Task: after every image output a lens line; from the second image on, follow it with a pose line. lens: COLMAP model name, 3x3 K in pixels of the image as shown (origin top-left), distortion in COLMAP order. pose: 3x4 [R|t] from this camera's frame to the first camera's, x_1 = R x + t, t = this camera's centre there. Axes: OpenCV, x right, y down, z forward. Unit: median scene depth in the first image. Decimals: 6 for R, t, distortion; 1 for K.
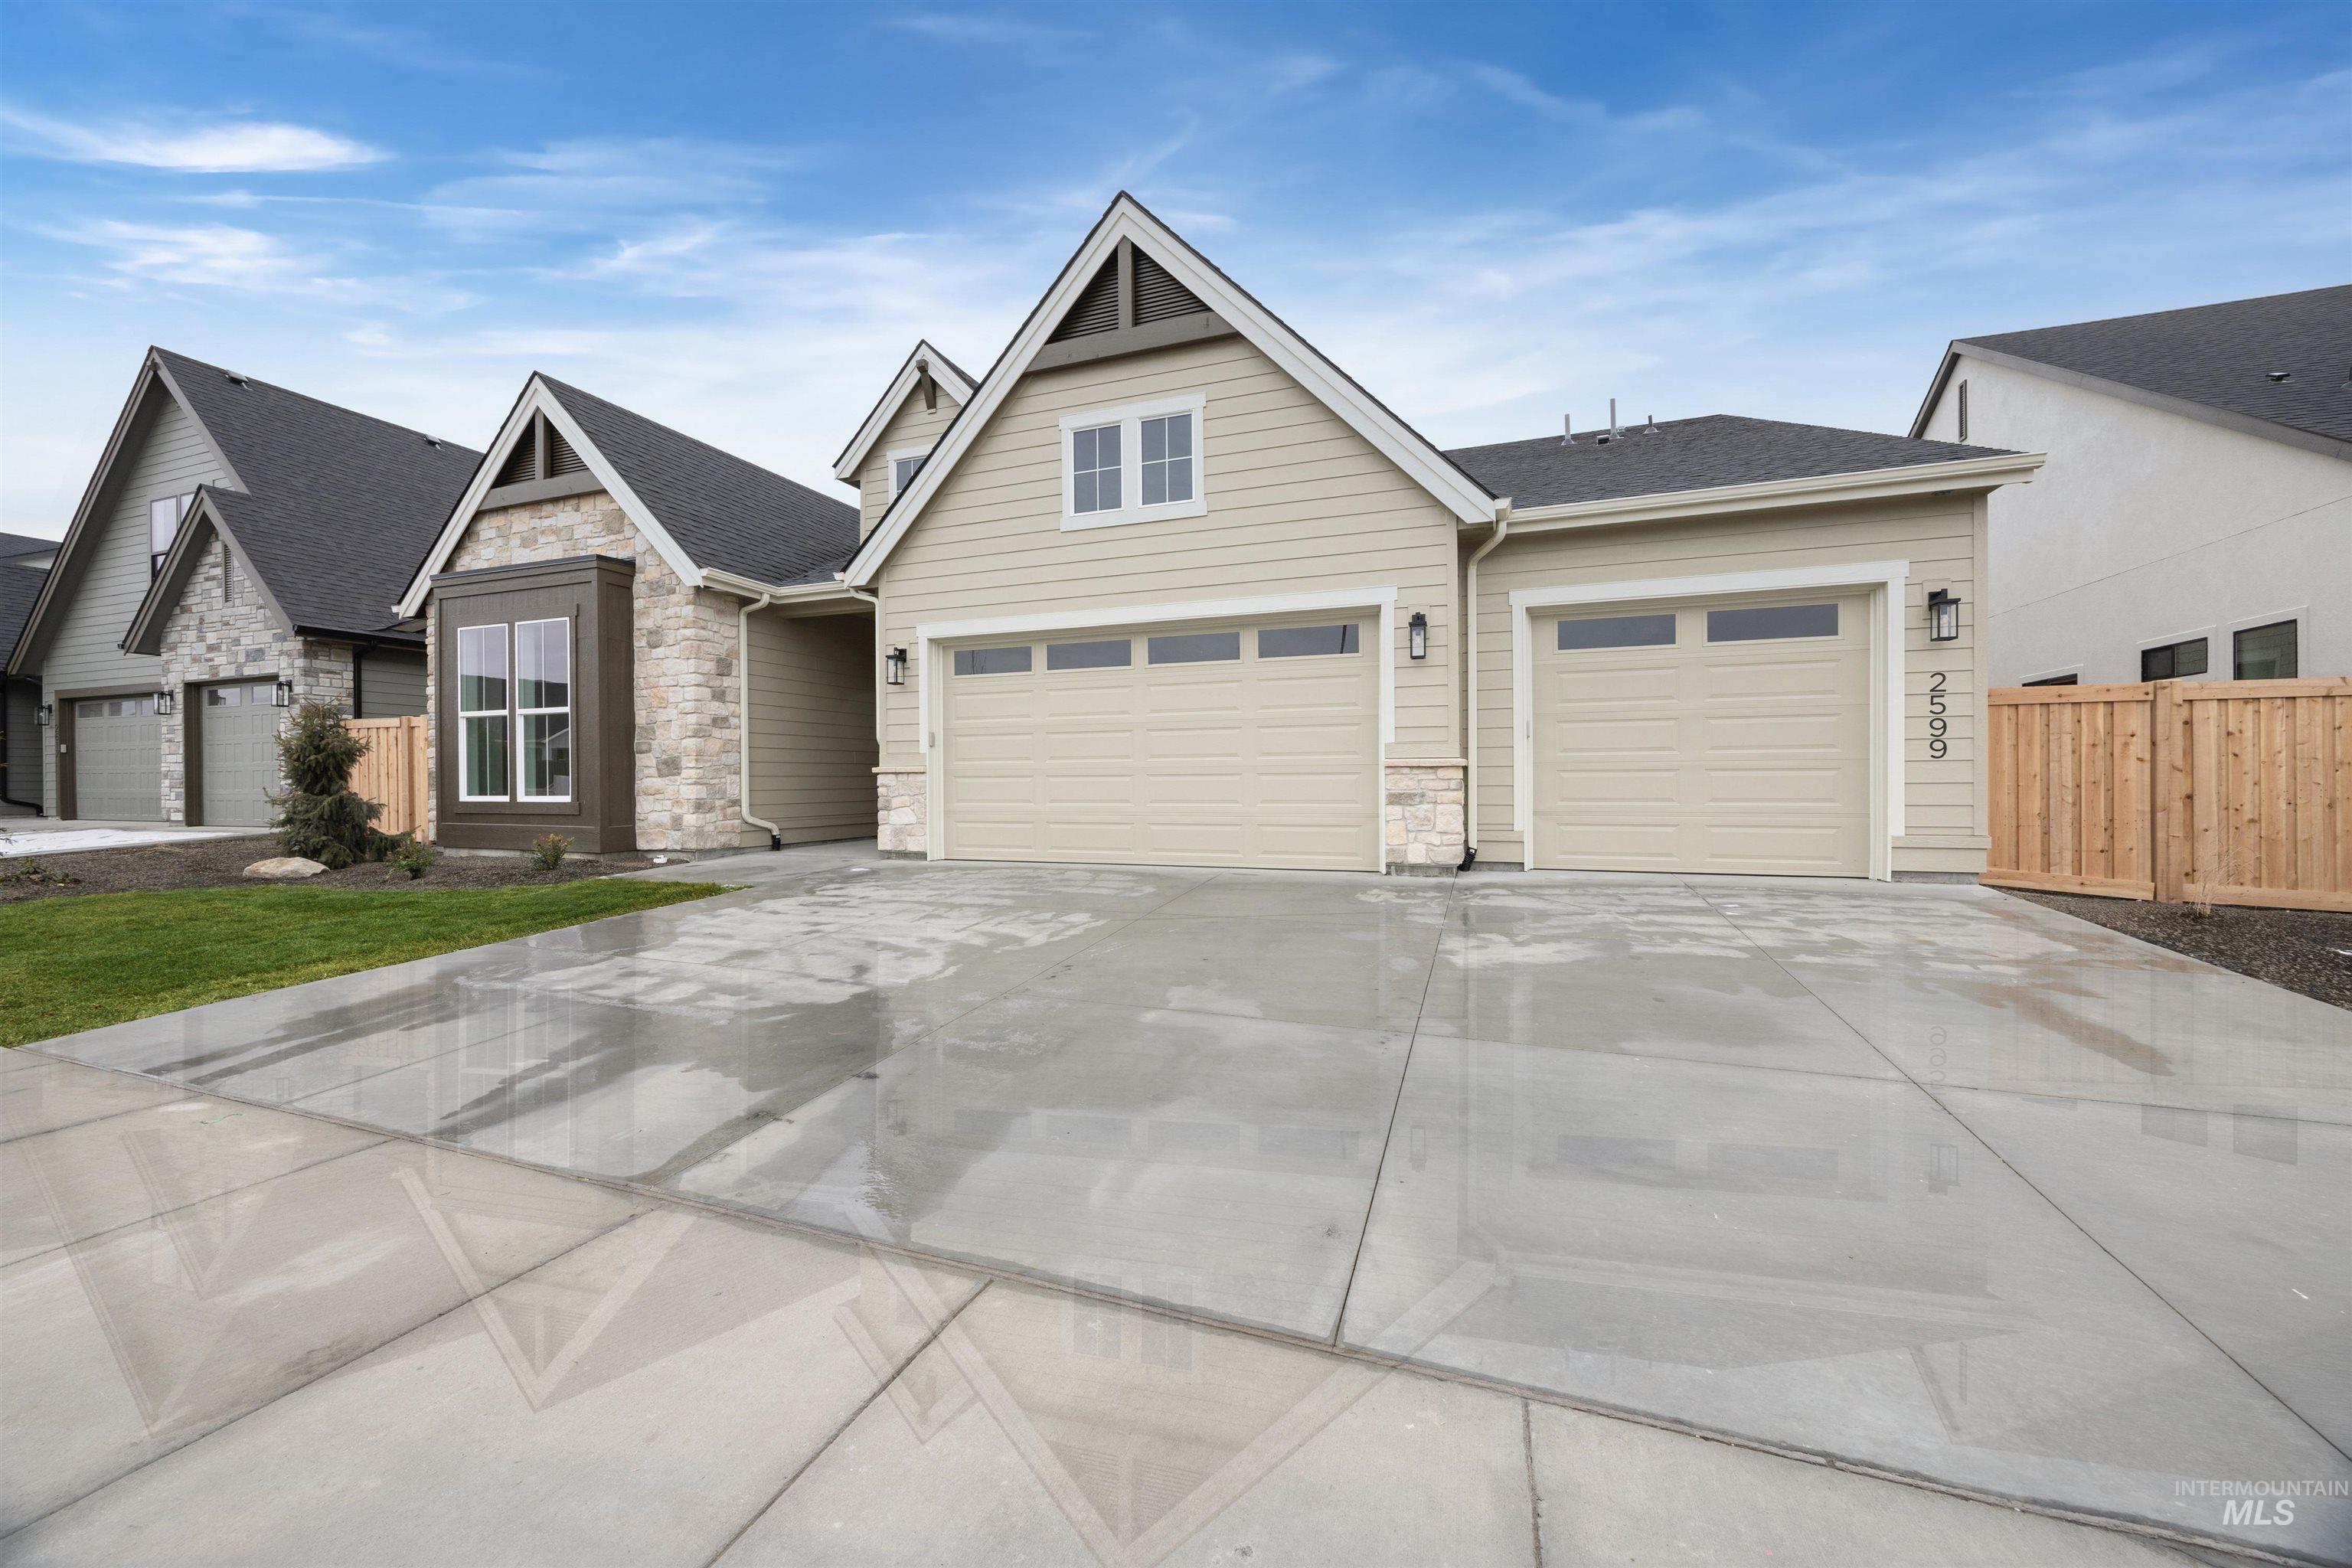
lens RADIAL K [[906.5, 0, 1110.0], [0, 906.5, 782.8], [0, 0, 1]] dist [-0.000068, 0.000014]
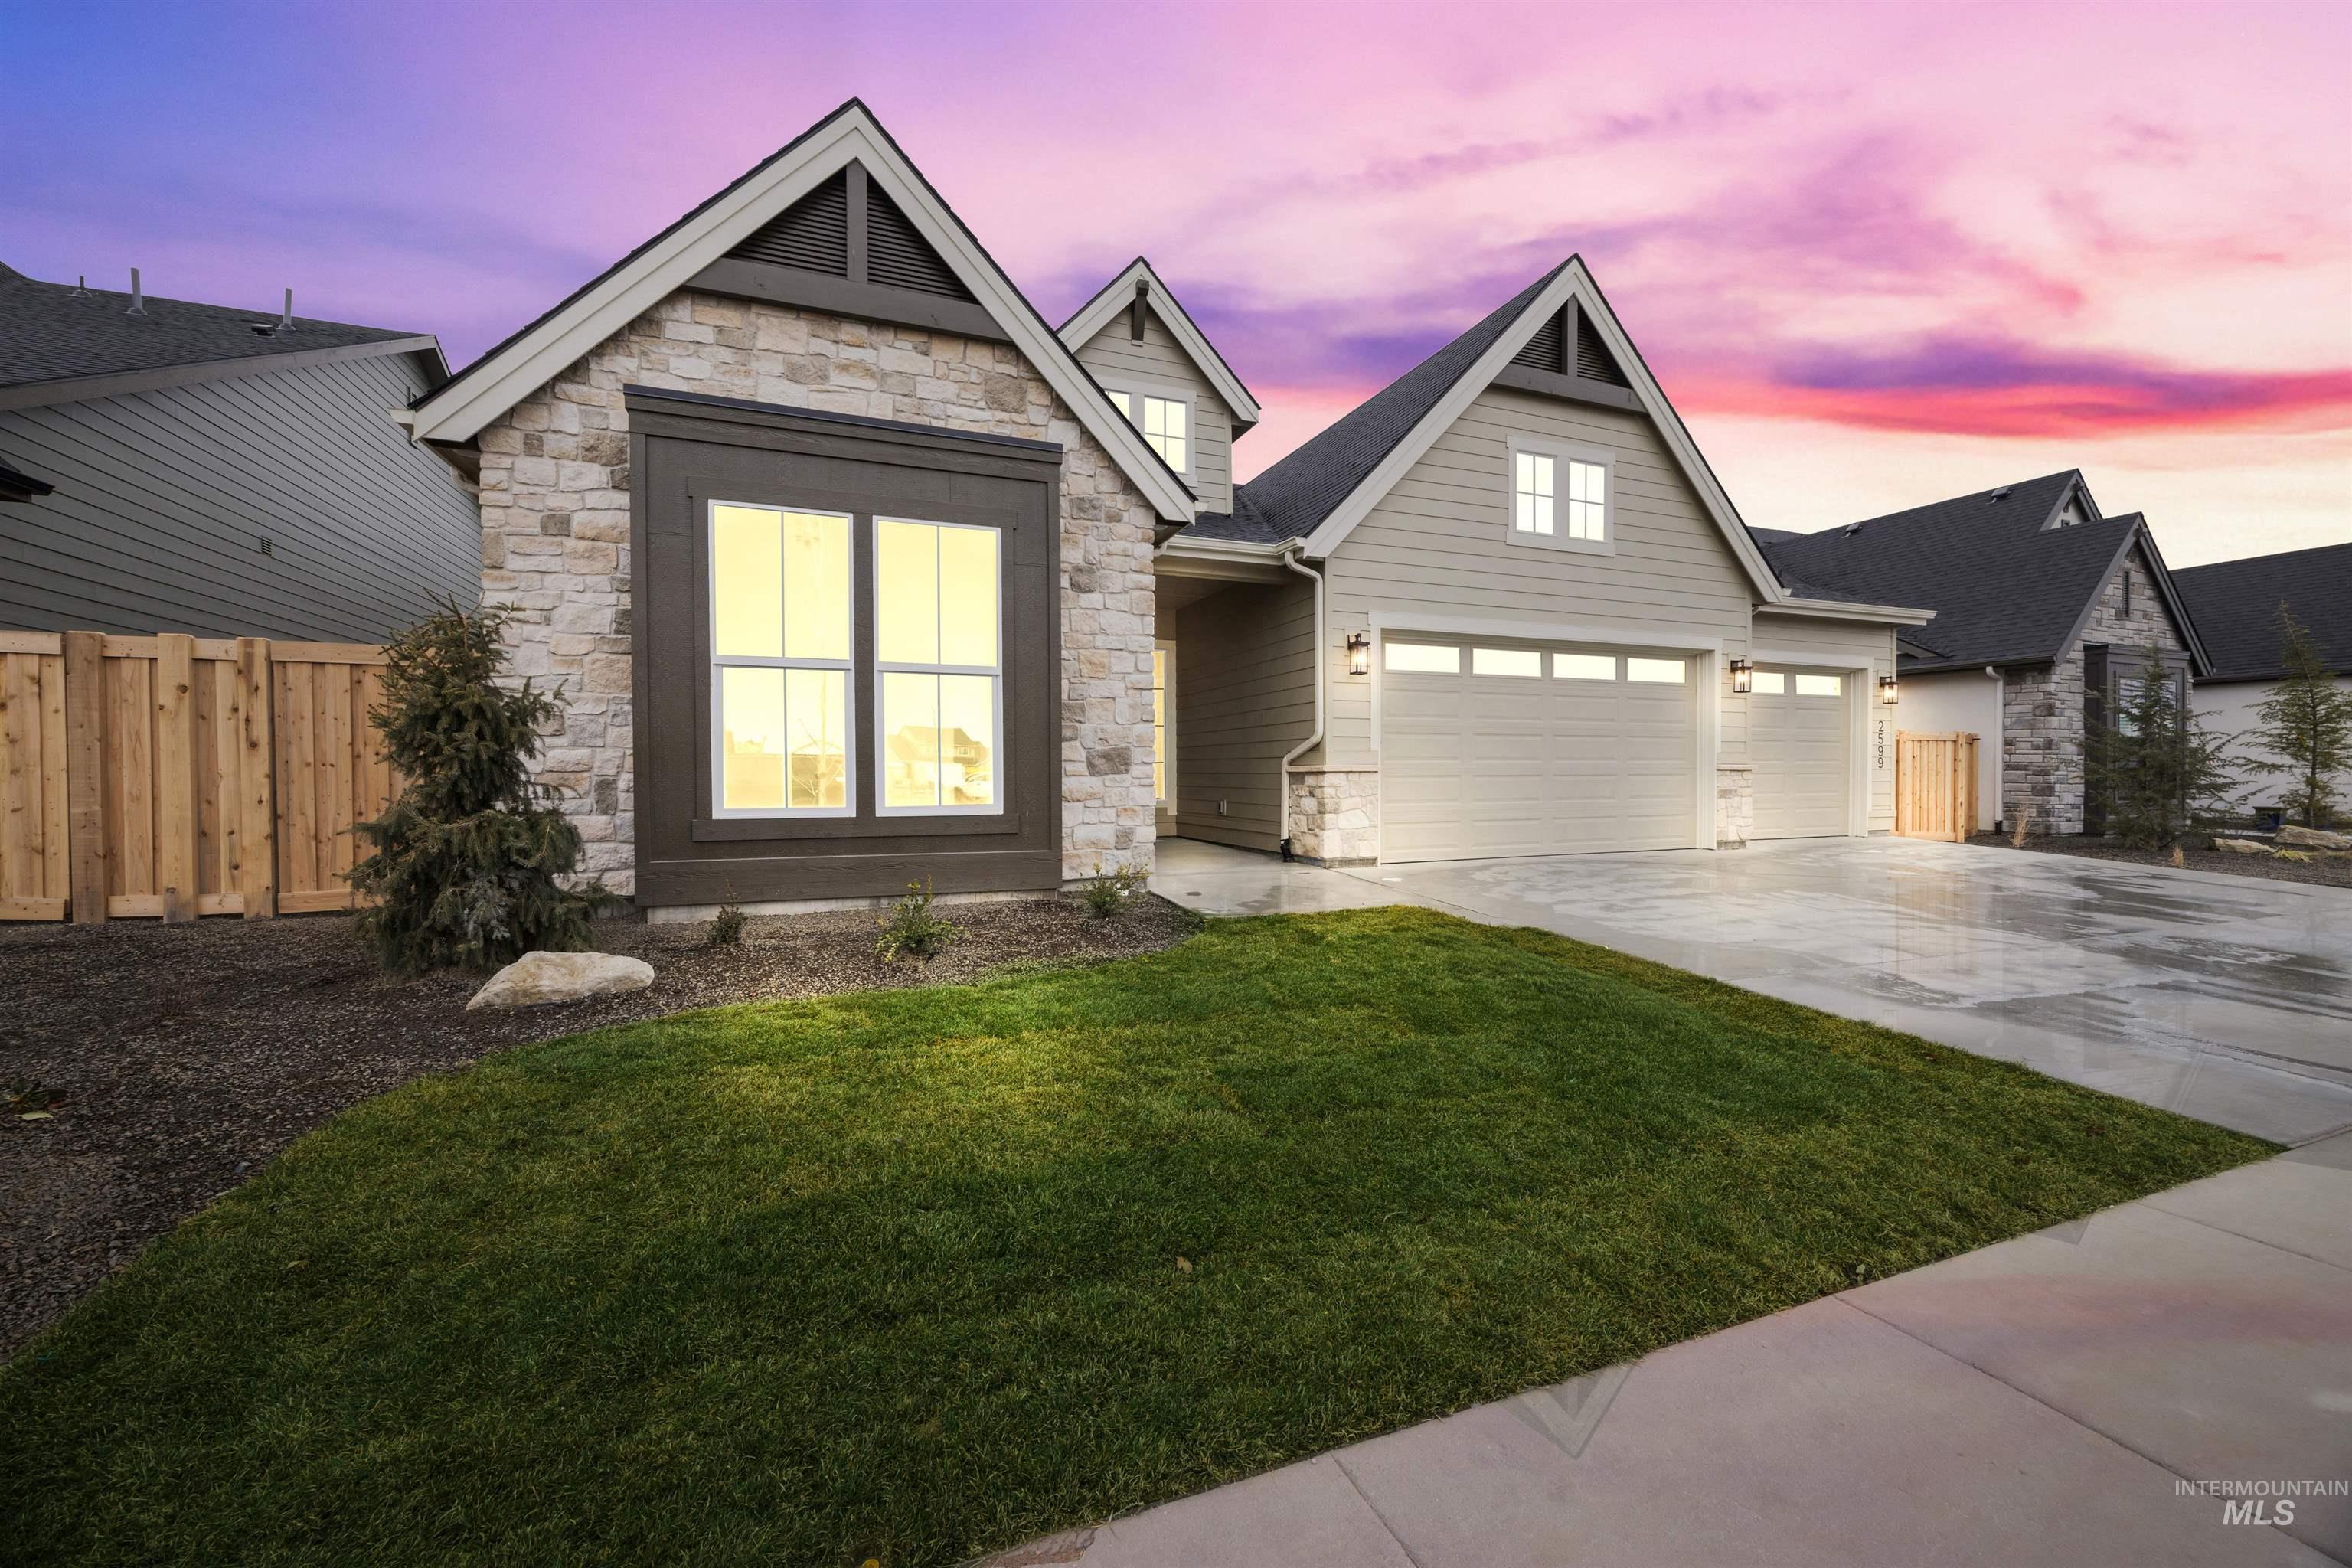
lens RADIAL K [[906.5, 0, 1169.9], [0, 906.5, 780.7], [0, 0, 1]] dist [-0.000068, 0.000014]
pose [[0.727384, 0.000167, 0.686230, -0.939573], [0.003257, 0.999988, -0.003696, 0.000465], [-0.686222, 0.004923, 0.727375, 0.443426]]
